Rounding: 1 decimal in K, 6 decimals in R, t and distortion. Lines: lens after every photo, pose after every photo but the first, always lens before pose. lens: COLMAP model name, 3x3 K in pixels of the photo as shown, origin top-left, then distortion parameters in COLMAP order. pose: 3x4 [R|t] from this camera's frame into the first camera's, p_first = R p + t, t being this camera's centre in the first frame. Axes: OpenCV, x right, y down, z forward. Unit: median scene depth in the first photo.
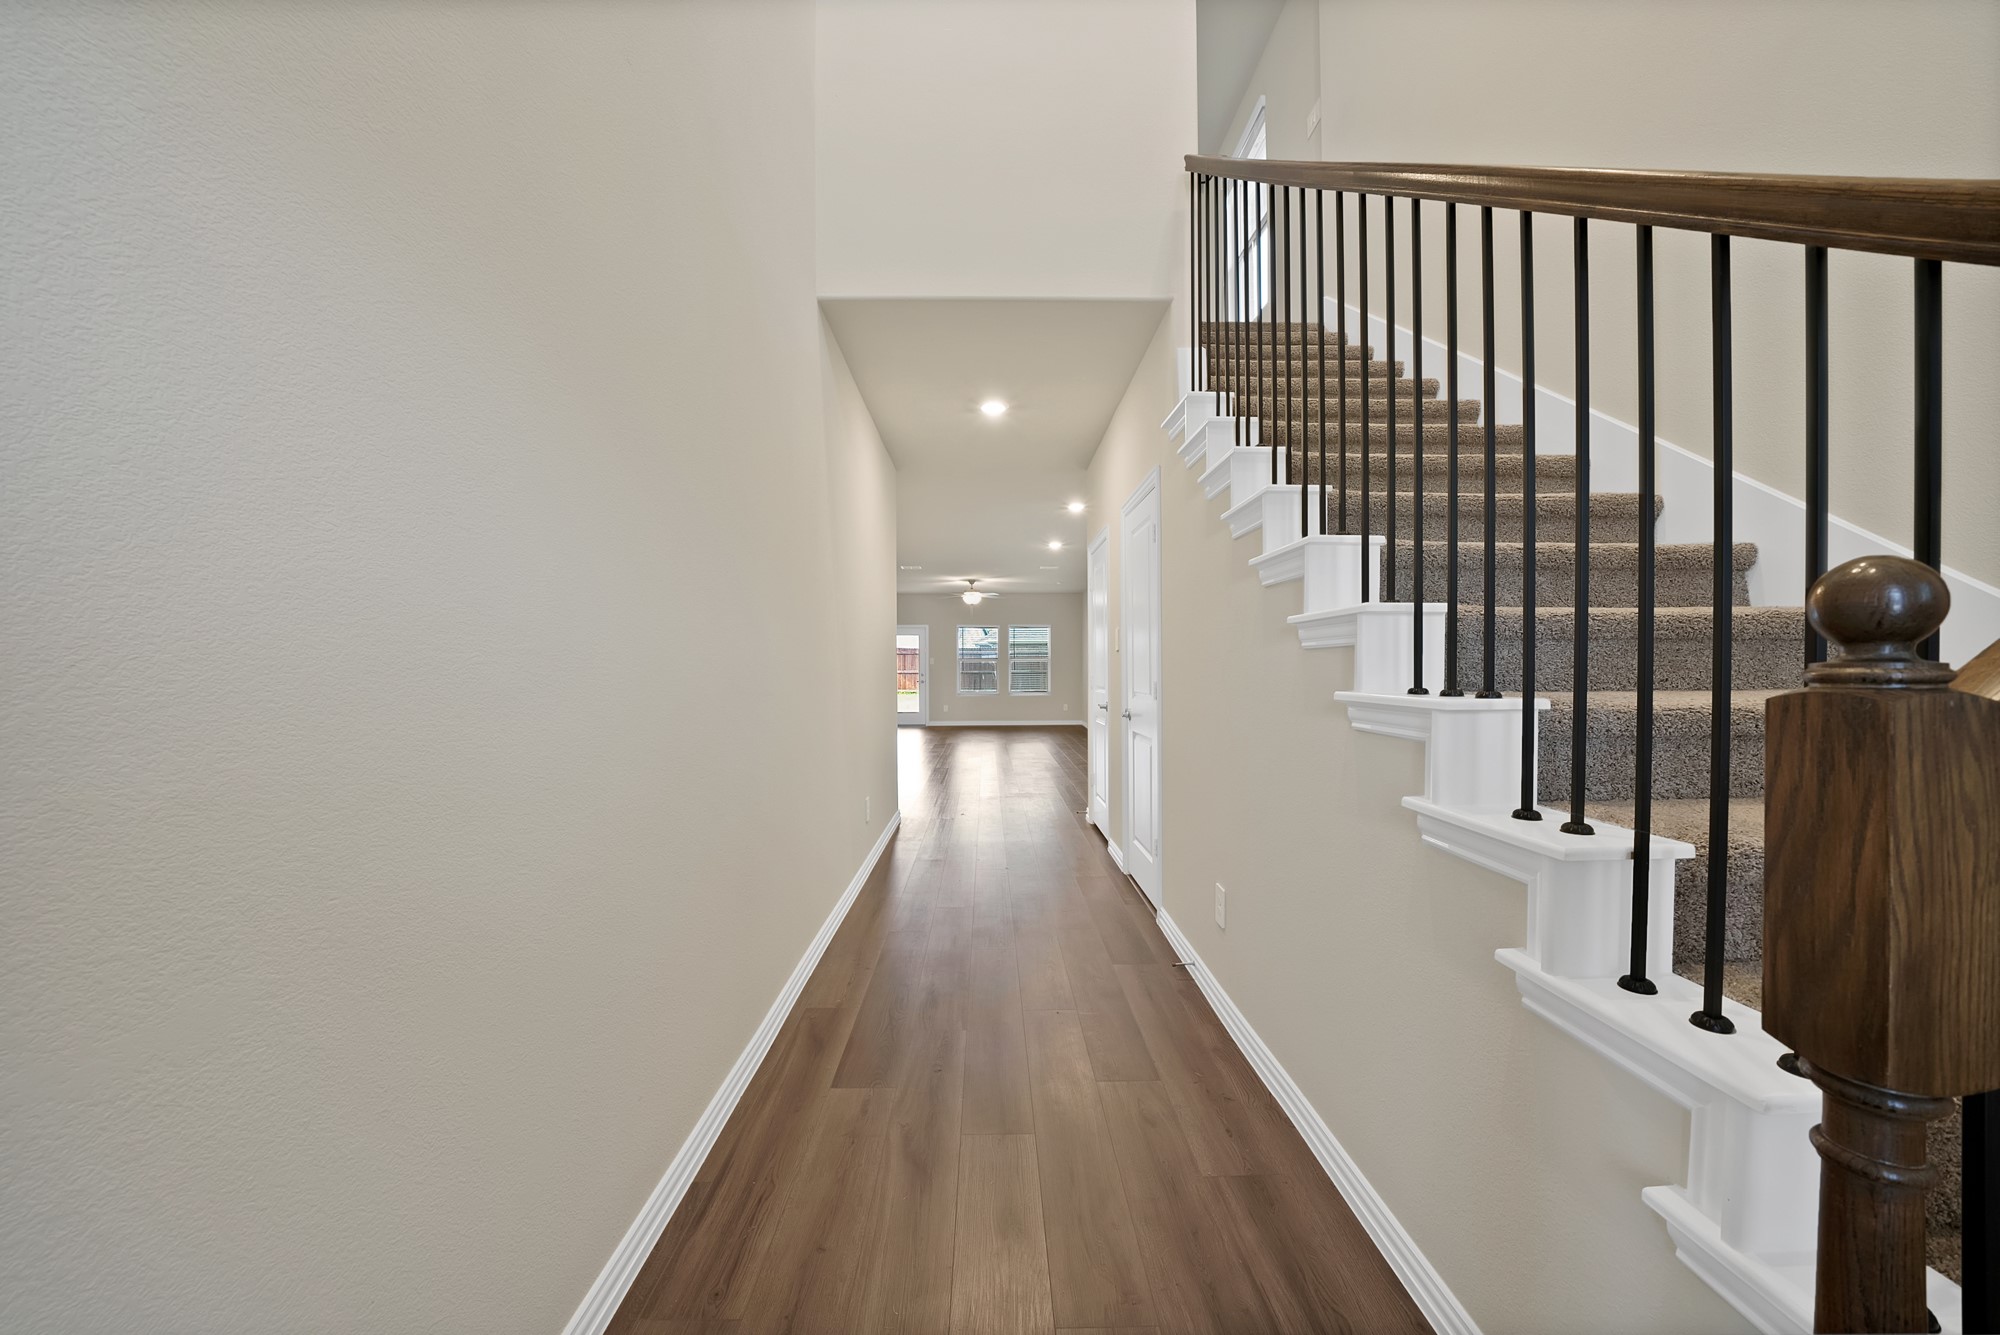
lens RADIAL K [[719.1, 0, 1002.5], [0, 719.1, 676.2], [0, 0, 1]] dist [-0.023843, 0.003173]
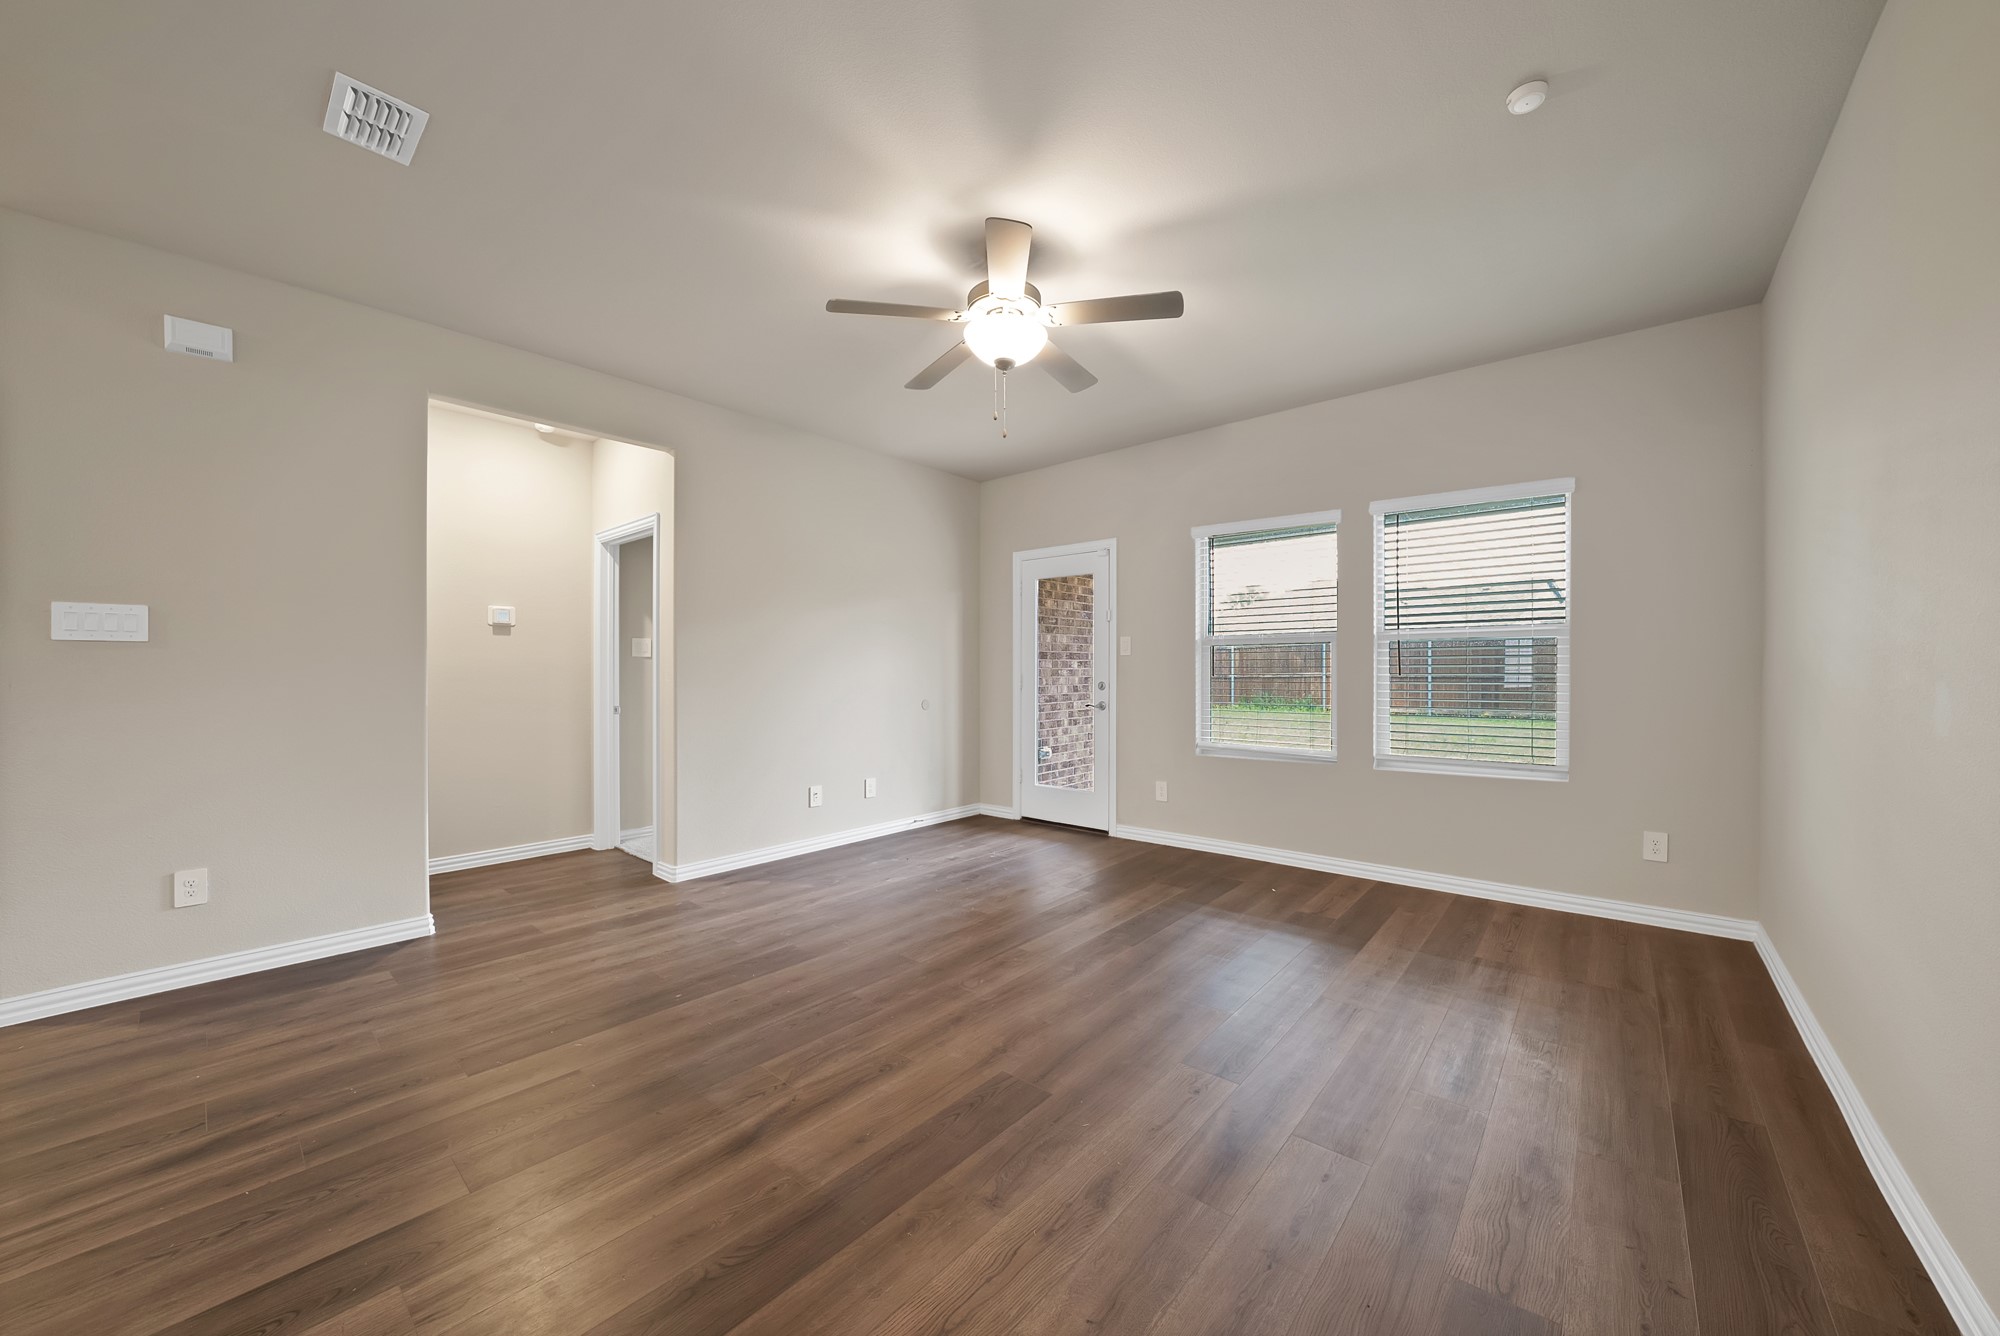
lens RADIAL K [[715.8, 0, 1004.1], [0, 715.8, 673.6], [0, 0, 1]] dist [-0.025392, 0.002942]
pose [[0.741996, 0.006556, -0.670372, 0.272492], [-0.009853, 0.999951, -0.001127, -0.018498], [0.670332, 0.007442, 0.742024, 2.243774]]
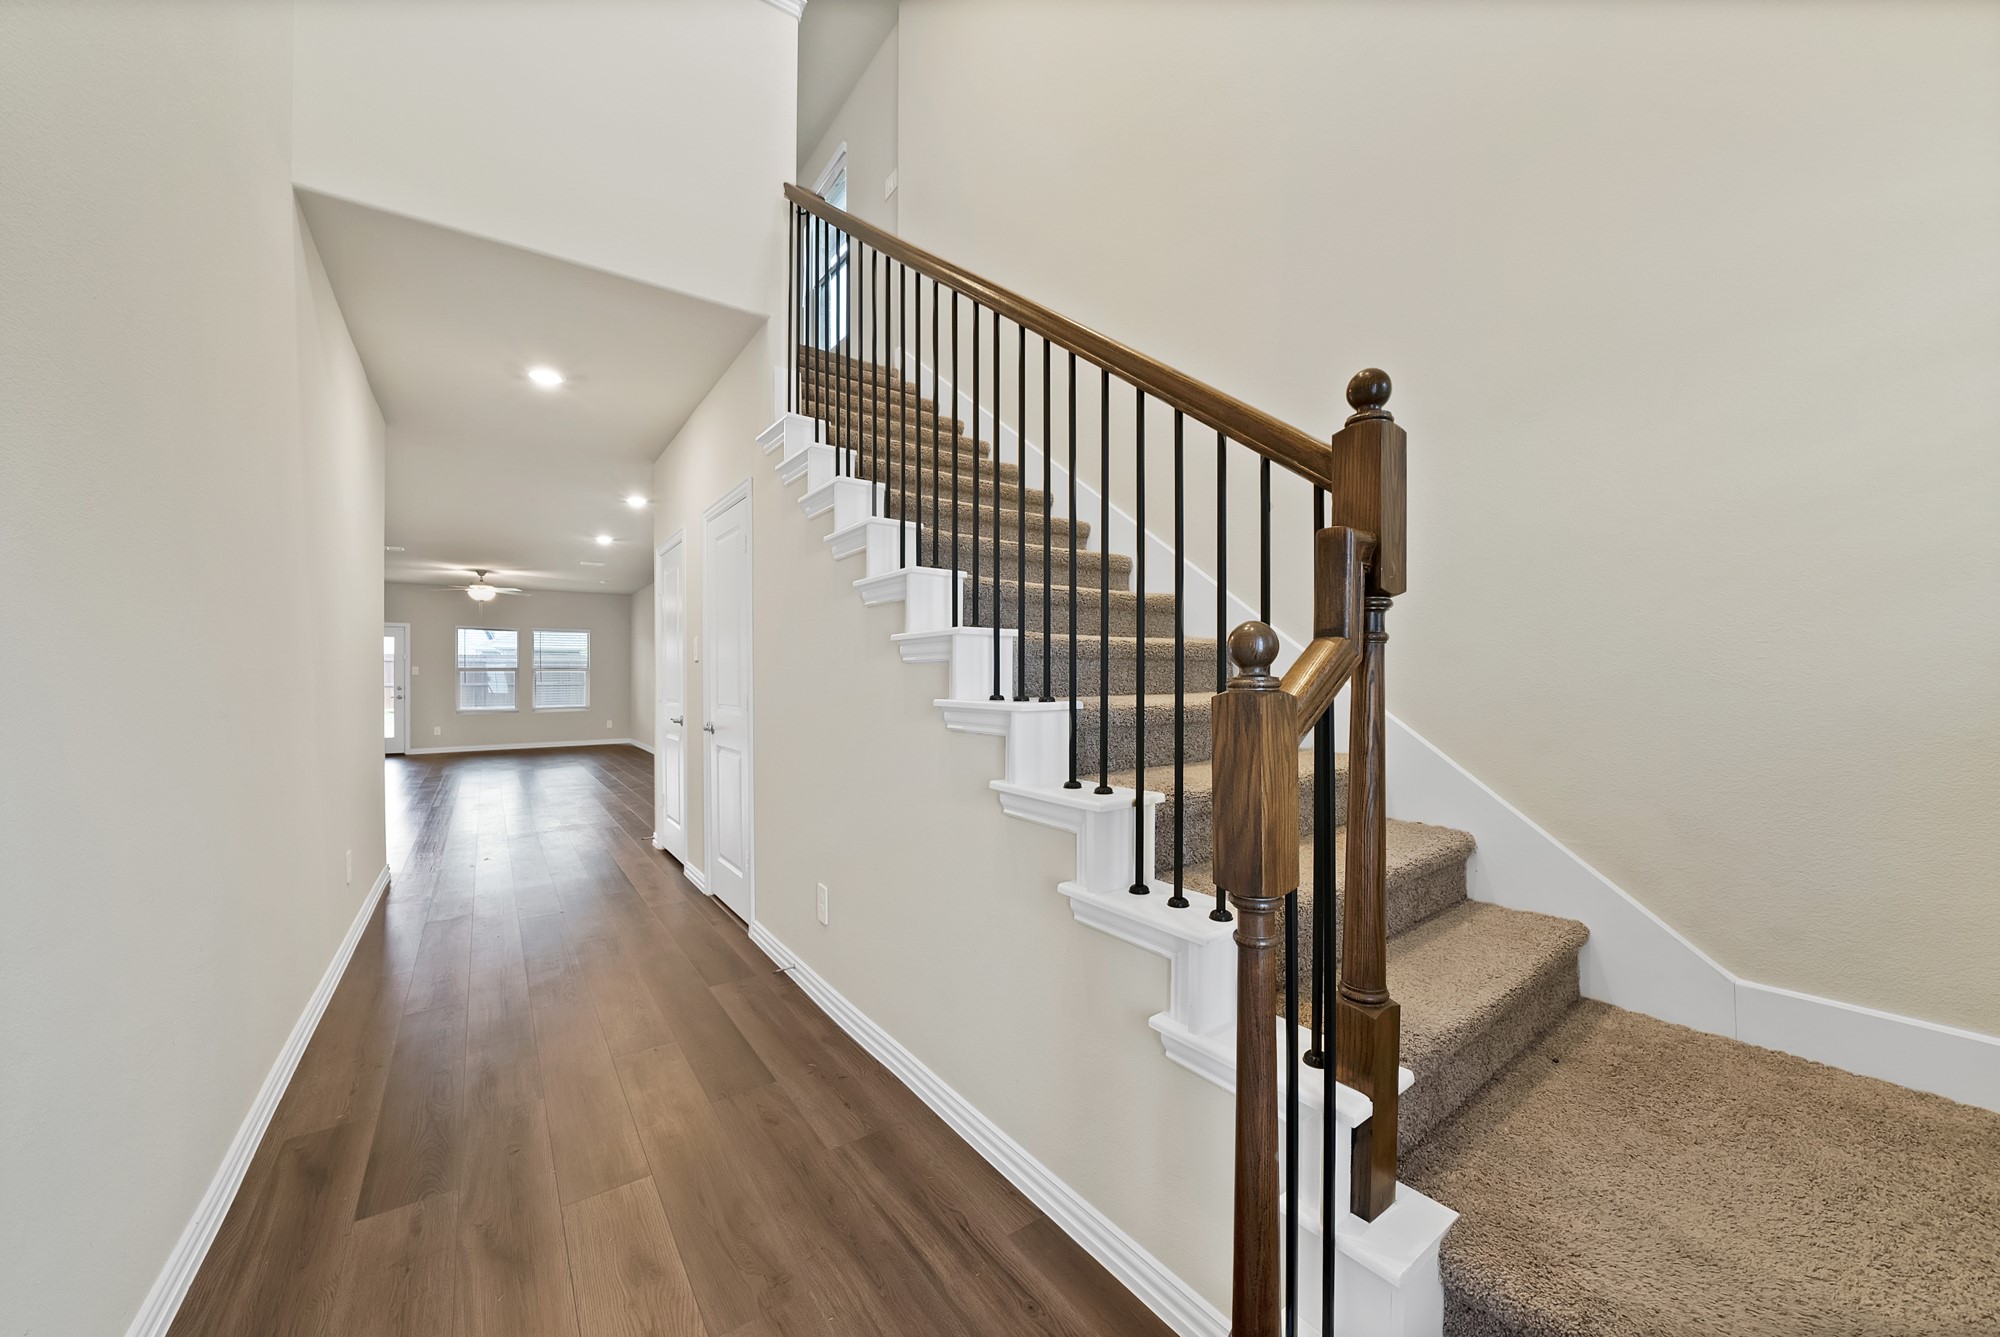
lens RADIAL K [[748.4, 0, 1009.2], [0, 748.4, 677.8], [0, 0, 1]] dist [-0.011547, -0.000067]
pose [[0.814431, 0.000346, 0.580261, -0.118490], [0.007081, 0.999919, -0.010535, -0.000226], [-0.580218, 0.012689, 0.814363, -0.068421]]
